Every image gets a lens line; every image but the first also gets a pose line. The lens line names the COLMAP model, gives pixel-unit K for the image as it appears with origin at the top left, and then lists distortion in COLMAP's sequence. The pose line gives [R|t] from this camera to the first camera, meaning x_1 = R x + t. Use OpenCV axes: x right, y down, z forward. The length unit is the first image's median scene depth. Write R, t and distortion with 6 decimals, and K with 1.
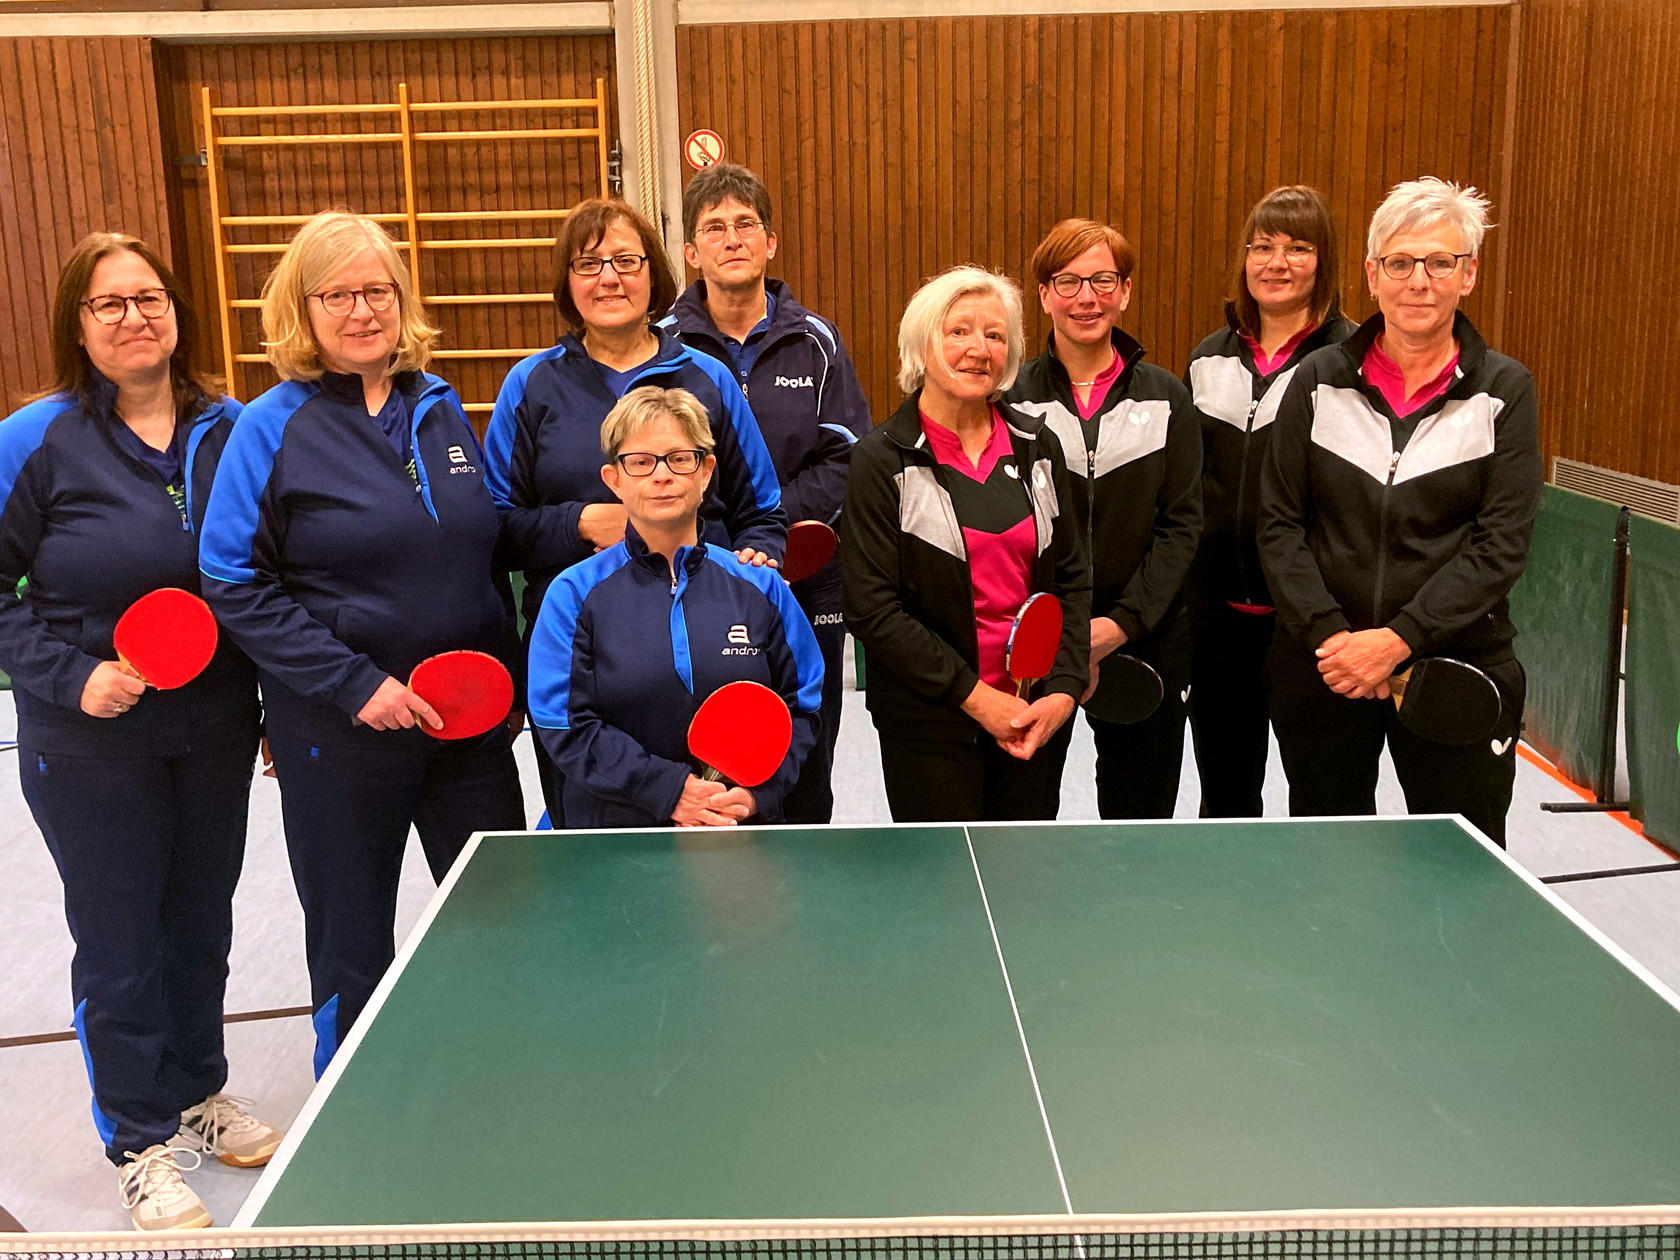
lens RADIAL K [[1658.8, 0, 836.8], [0, 1658.8, 638.5], [0, 0, 1]] dist [-0.034827, 0.000000]
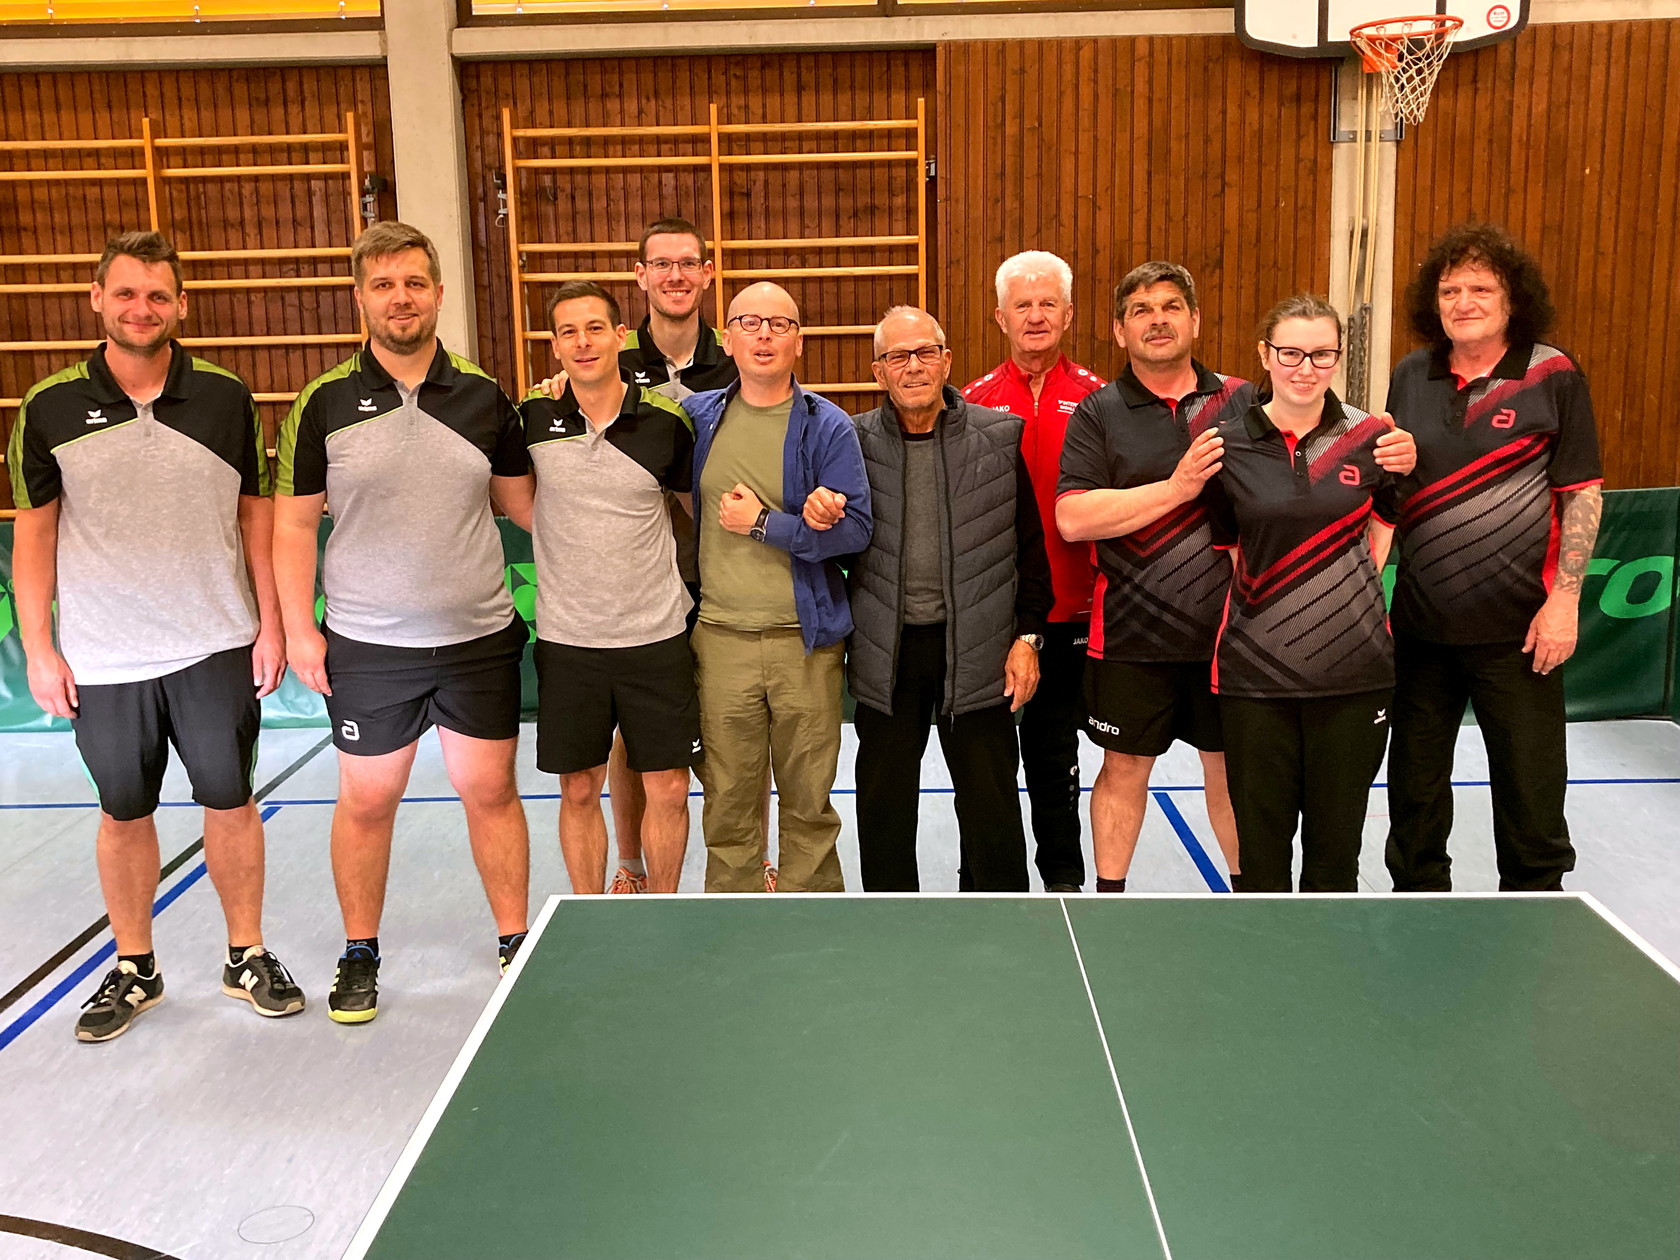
lens RADIAL K [[1757.2, 0, 845.1], [0, 1757.2, 618.9], [0, 0, 1]] dist [-0.025727, 0.000000]
pose [[0.998011, 0.015085, -0.061207, 0.199644], [-0.017584, 0.999025, -0.040491, -0.010321], [0.060537, 0.041487, 0.997303, 0.020895]]
